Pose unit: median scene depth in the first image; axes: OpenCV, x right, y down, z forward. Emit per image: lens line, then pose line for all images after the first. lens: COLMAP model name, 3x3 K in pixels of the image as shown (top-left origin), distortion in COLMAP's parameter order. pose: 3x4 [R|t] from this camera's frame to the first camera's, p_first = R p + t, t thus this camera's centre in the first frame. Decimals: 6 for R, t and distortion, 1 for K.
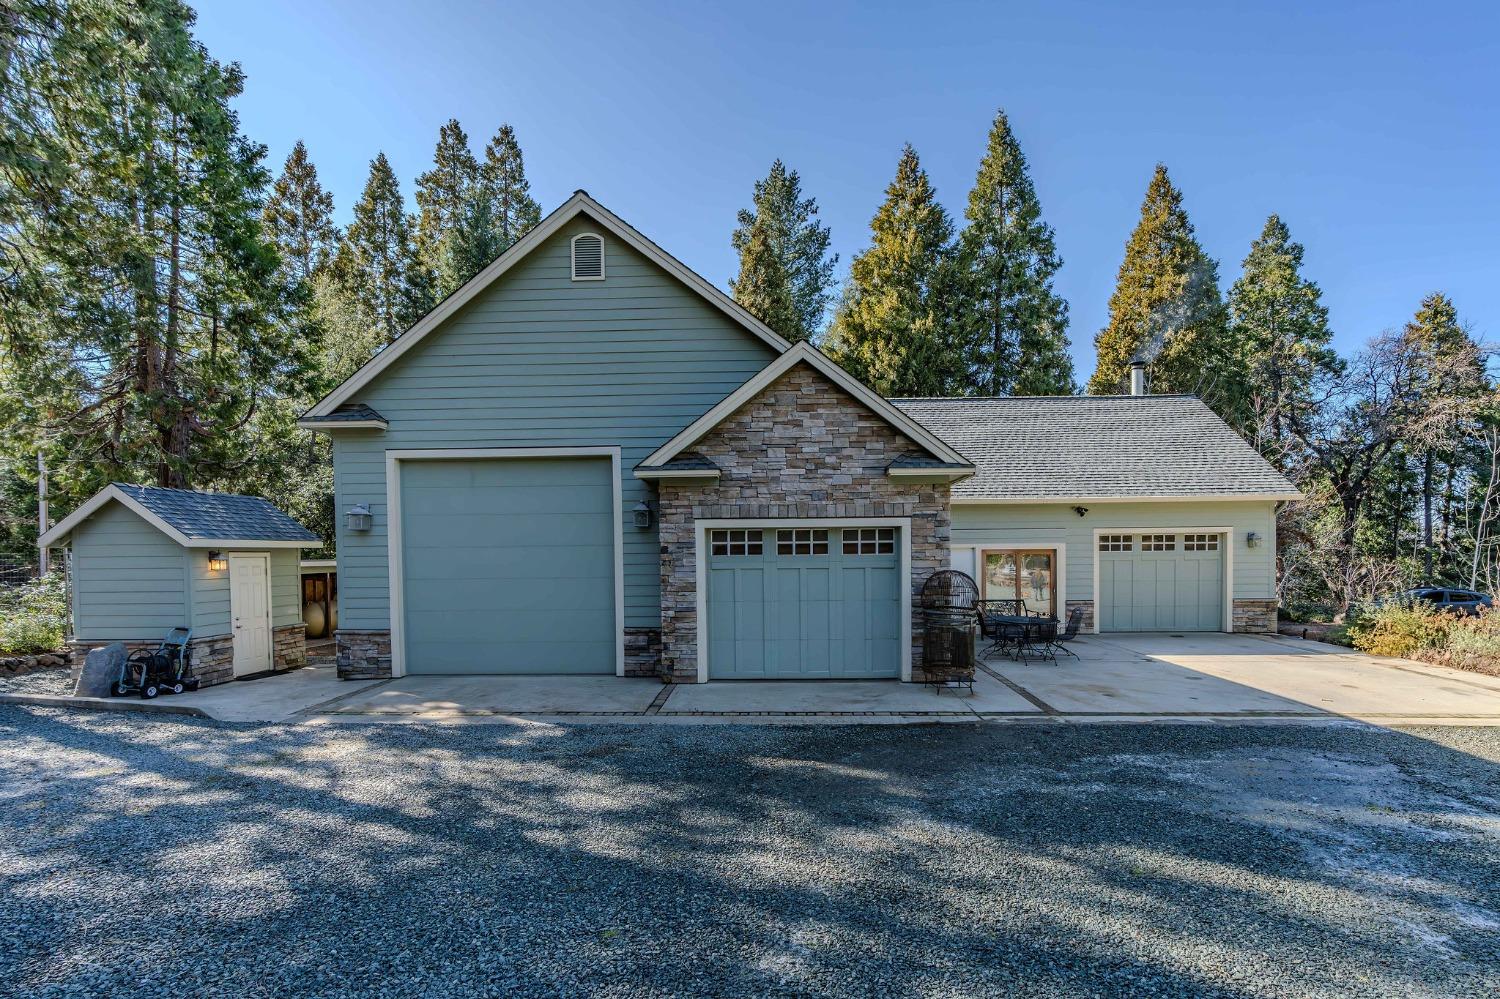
lens RADIAL K [[700.2, 0, 741.3], [0, 700.2, 587.5], [0, 0, 1]] dist [-0.008939, 0.000662]
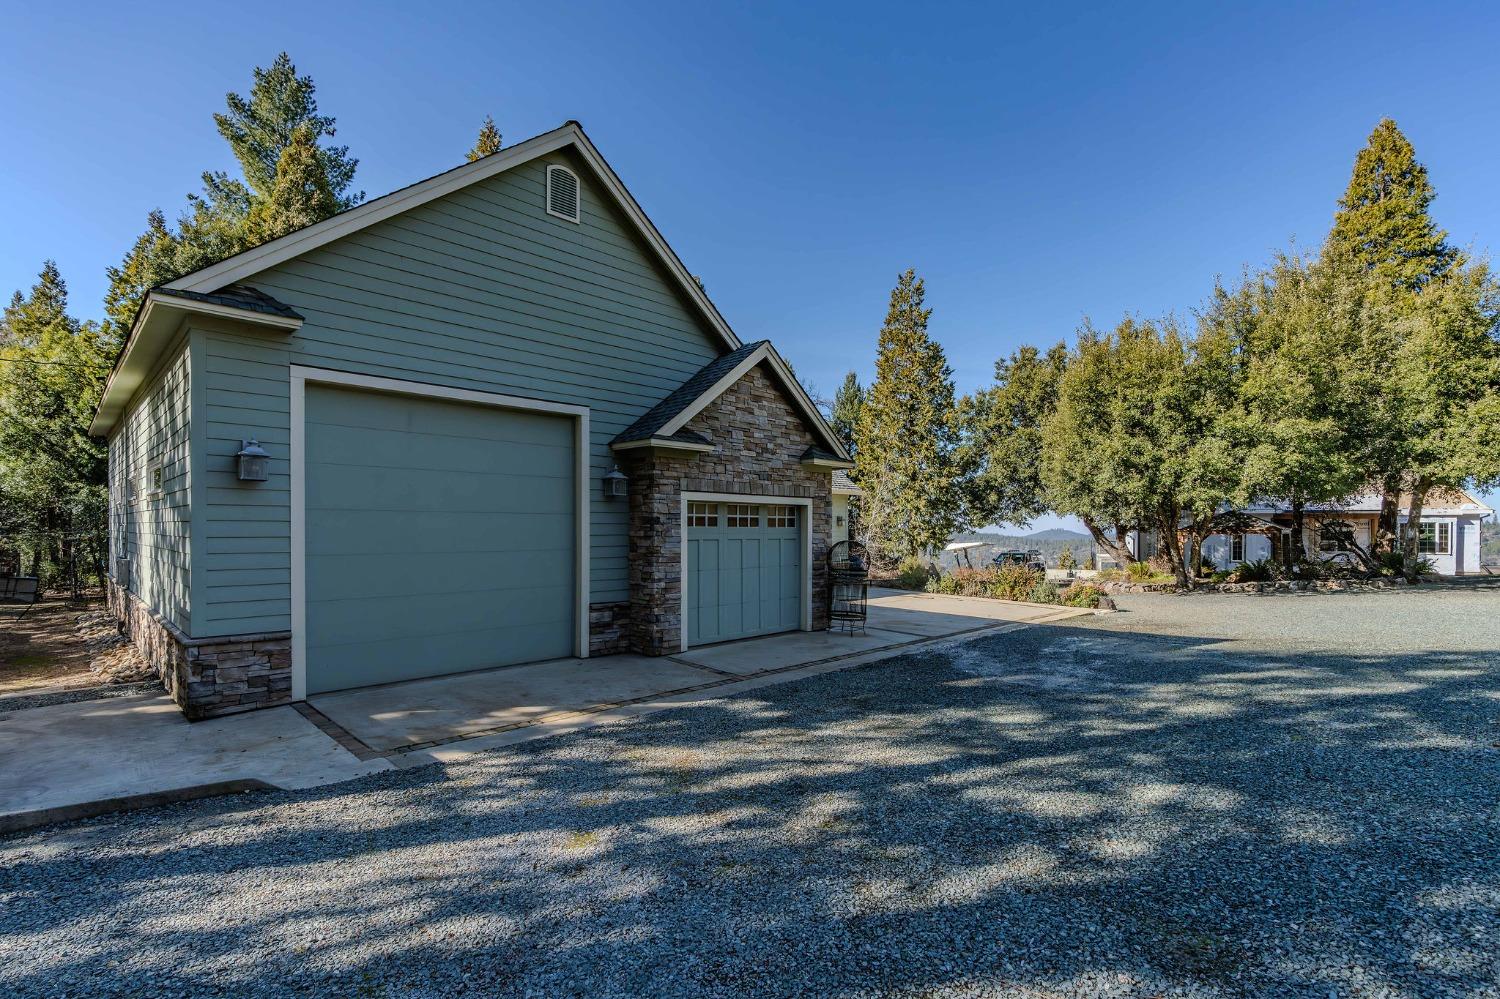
lens RADIAL K [[700.2, 0, 724.3], [0, 700.2, 543.6], [0, 0, 1]] dist [-0.008939, 0.000662]
pose [[0.688461, -0.004529, 0.725260, -0.757918], [0.024646, 0.999549, -0.017154, -0.002030], [-0.724855, 0.029685, 0.688262, 0.253365]]
